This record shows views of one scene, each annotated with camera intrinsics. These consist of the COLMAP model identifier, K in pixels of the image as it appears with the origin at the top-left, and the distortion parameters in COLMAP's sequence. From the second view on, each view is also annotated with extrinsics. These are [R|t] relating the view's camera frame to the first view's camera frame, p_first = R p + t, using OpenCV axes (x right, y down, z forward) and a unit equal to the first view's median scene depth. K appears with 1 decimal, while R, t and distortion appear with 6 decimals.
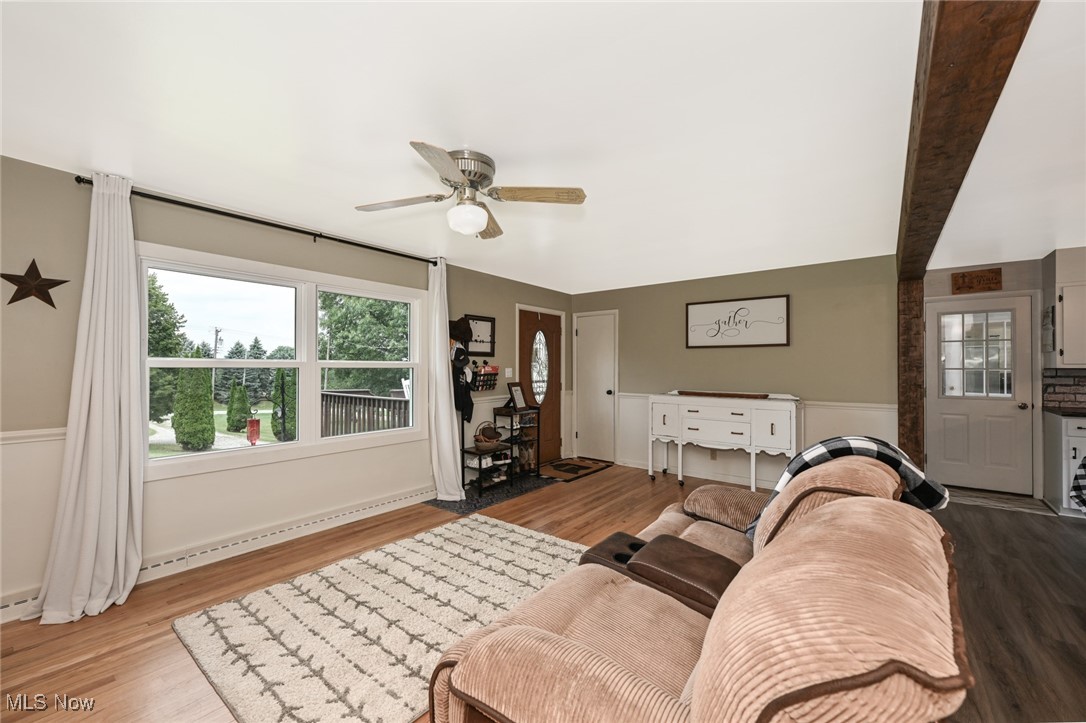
lens RADIAL K [[433.2, 0, 540.0], [0, 433.2, 365.1], [0, 0, 1]] dist [-0.003560, 0.000030]
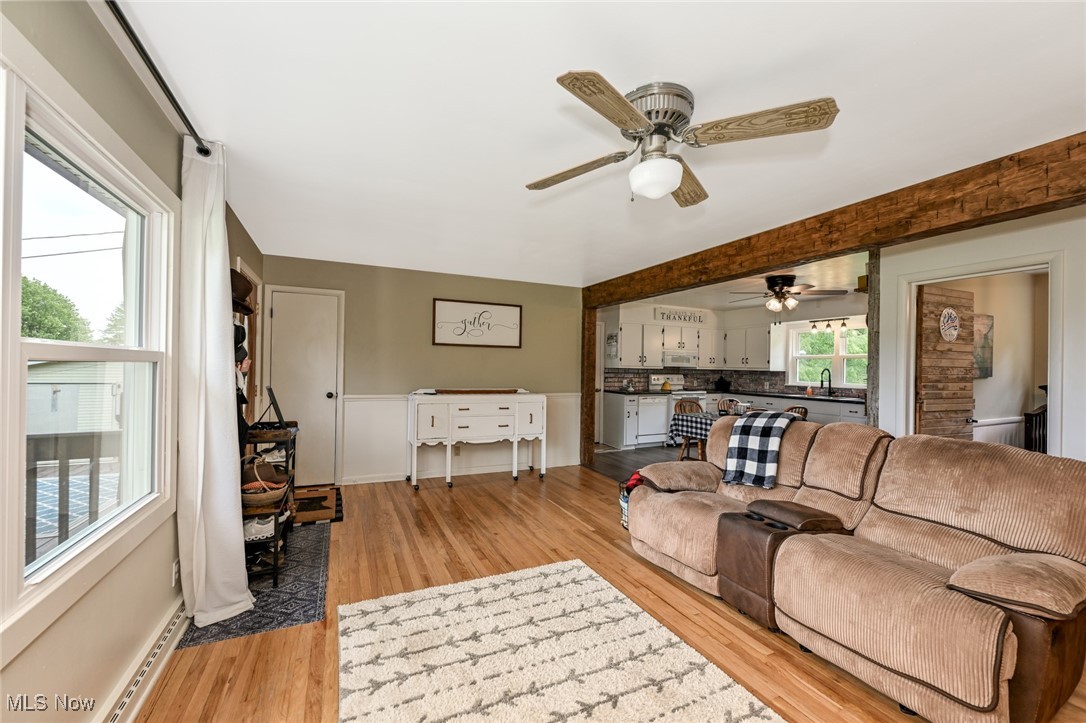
lens RADIAL K [[433.2, 0, 538.0], [0, 433.2, 364.6], [0, 0, 1]] dist [-0.003560, 0.000030]
pose [[0.459793, 0.010852, 0.887960, -0.540526], [-0.019563, 0.999806, -0.002089, 0.002978], [-0.887811, -0.016411, 0.459916, 0.468283]]
